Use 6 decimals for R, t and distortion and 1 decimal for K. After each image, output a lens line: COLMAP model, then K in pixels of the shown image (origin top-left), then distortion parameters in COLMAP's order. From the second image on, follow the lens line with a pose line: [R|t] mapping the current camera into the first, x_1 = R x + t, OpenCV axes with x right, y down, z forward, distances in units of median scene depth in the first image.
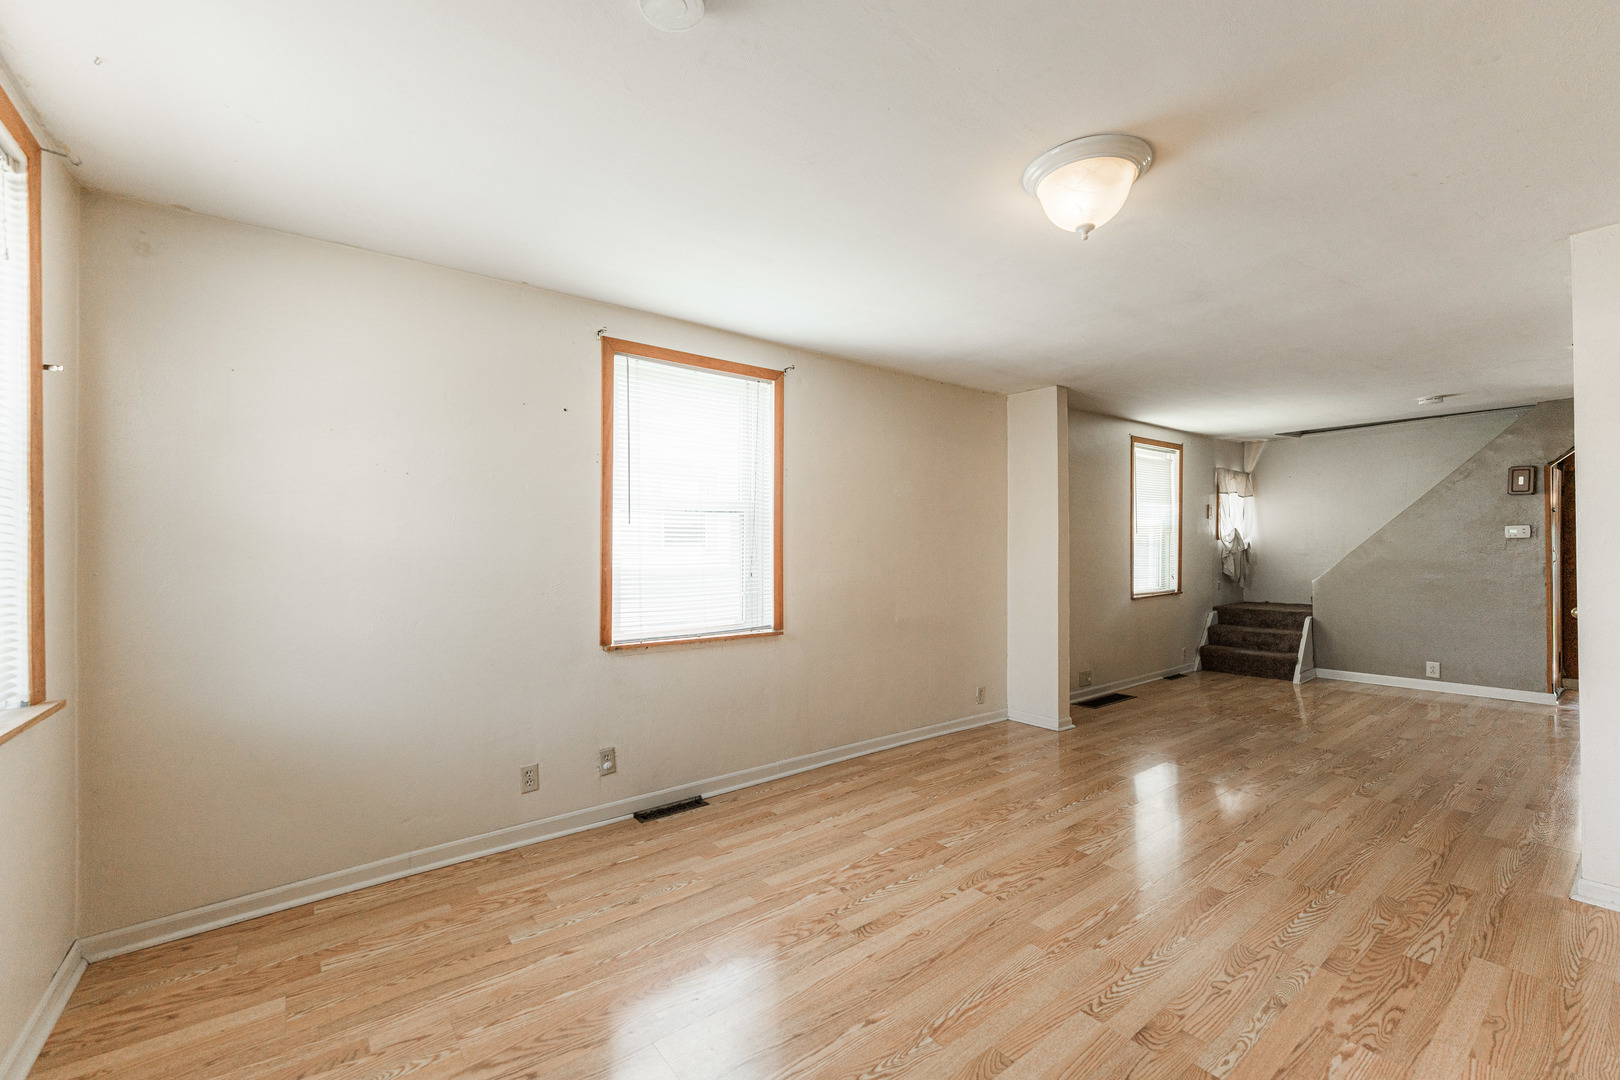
lens RADIAL K [[666.3, 0, 807.5], [0, 666.3, 548.4], [0, 0, 1]] dist [-0.000551, 0.000208]
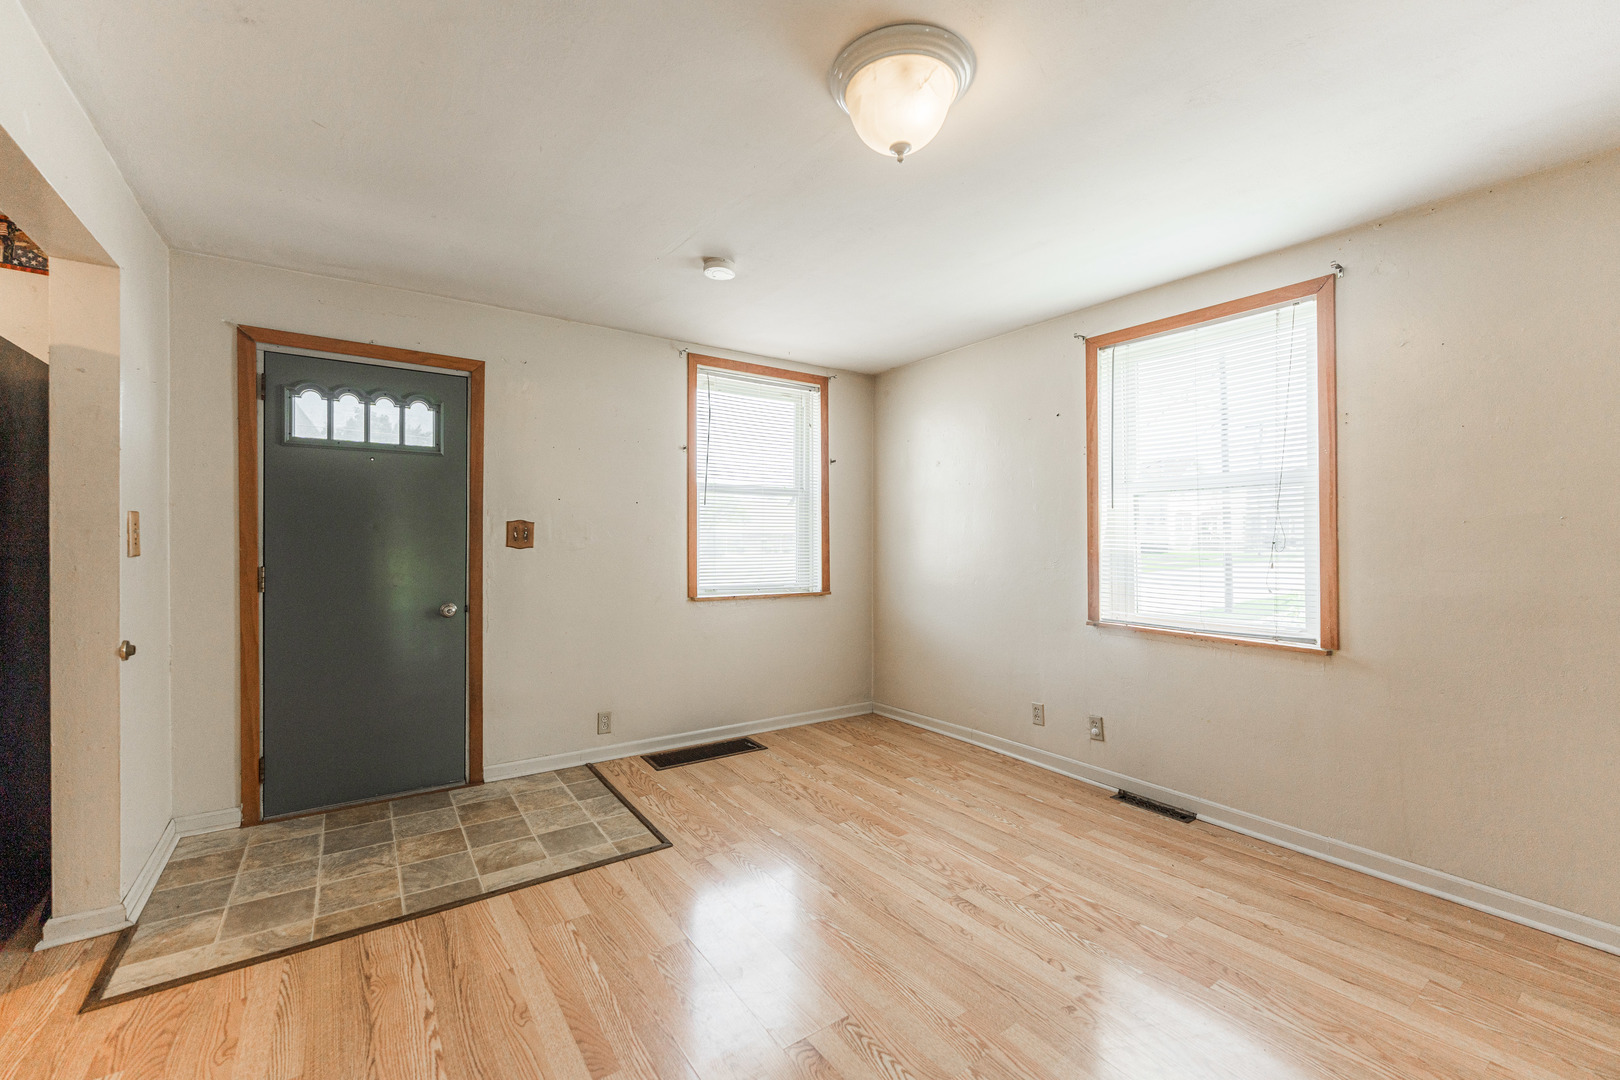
lens RADIAL K [[654.8, 0, 803.6], [0, 654.8, 539.0], [0, 0, 1]] dist [-0.000769, -0.000165]
pose [[-0.047977, 0.007030, -0.998824, 0.799584], [-0.000126, 0.999975, 0.007045, 0.004362], [0.998848, 0.000464, -0.047975, 0.584273]]
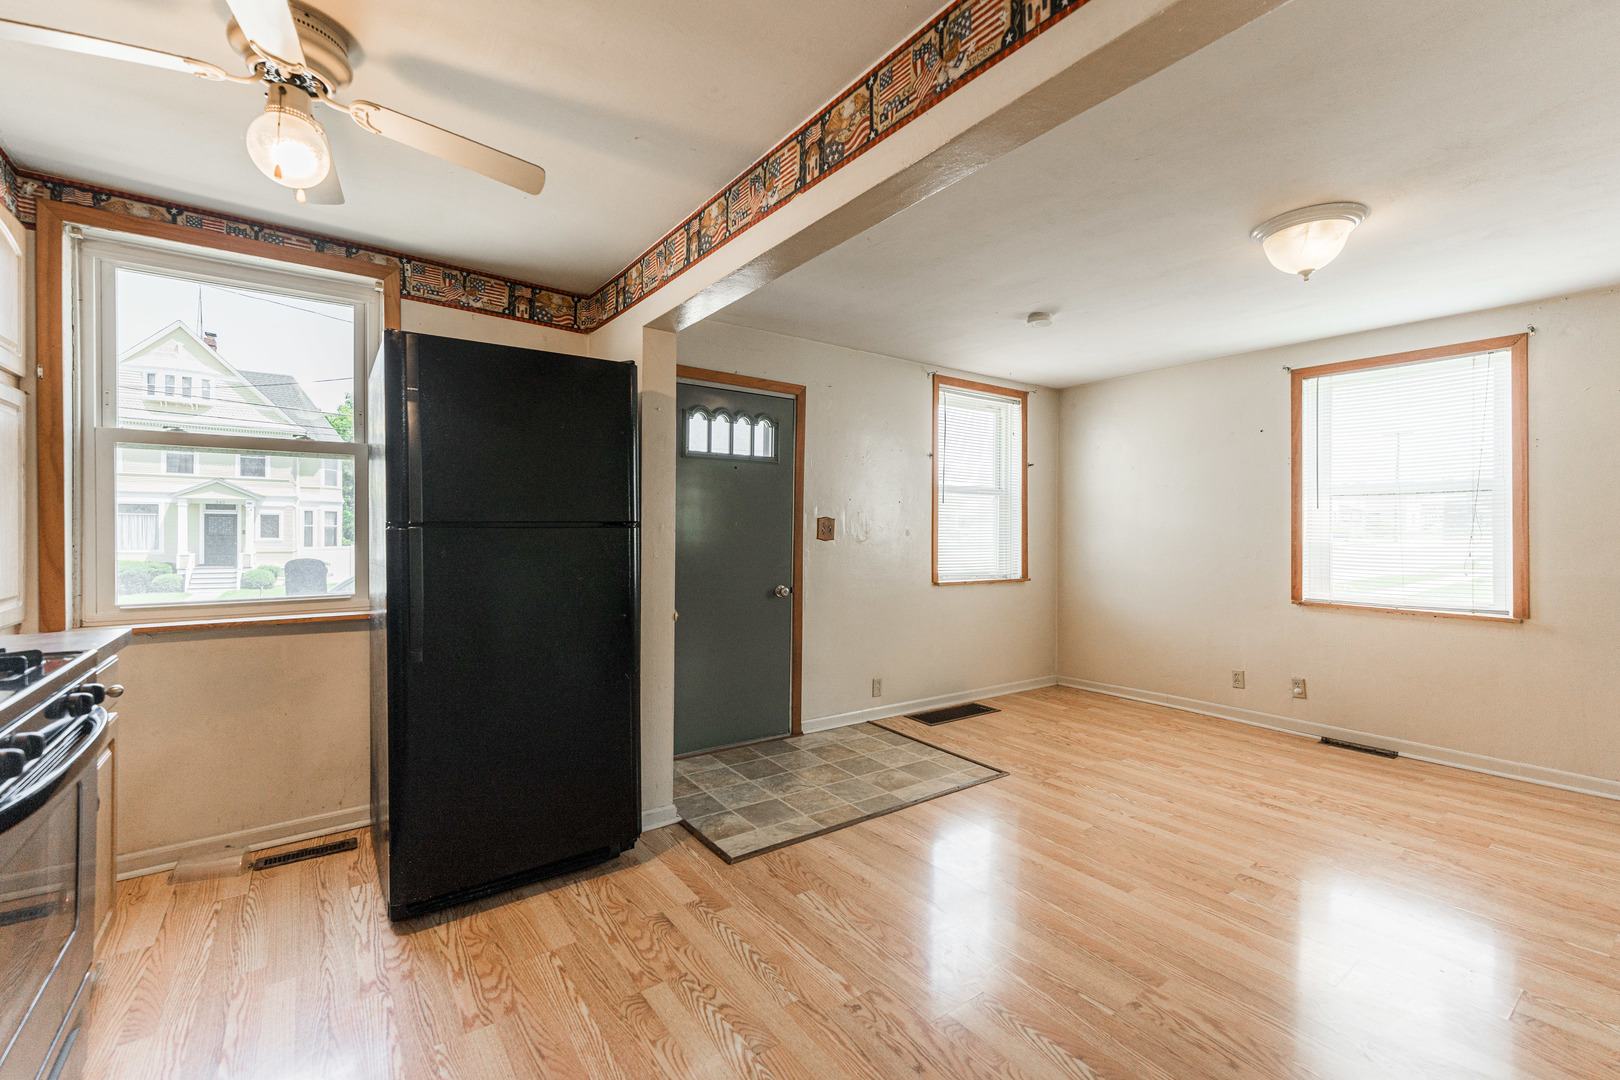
lens RADIAL K [[681.2, 0, 812.1], [0, 681.2, 529.0], [0, 0, 1]] dist [-0.001021, 0.000229]
pose [[-0.029452, 0.005031, -0.999554, 1.100419], [-0.001699, 0.999986, 0.005084, -0.002225], [0.999565, 0.001848, -0.029443, 0.071625]]
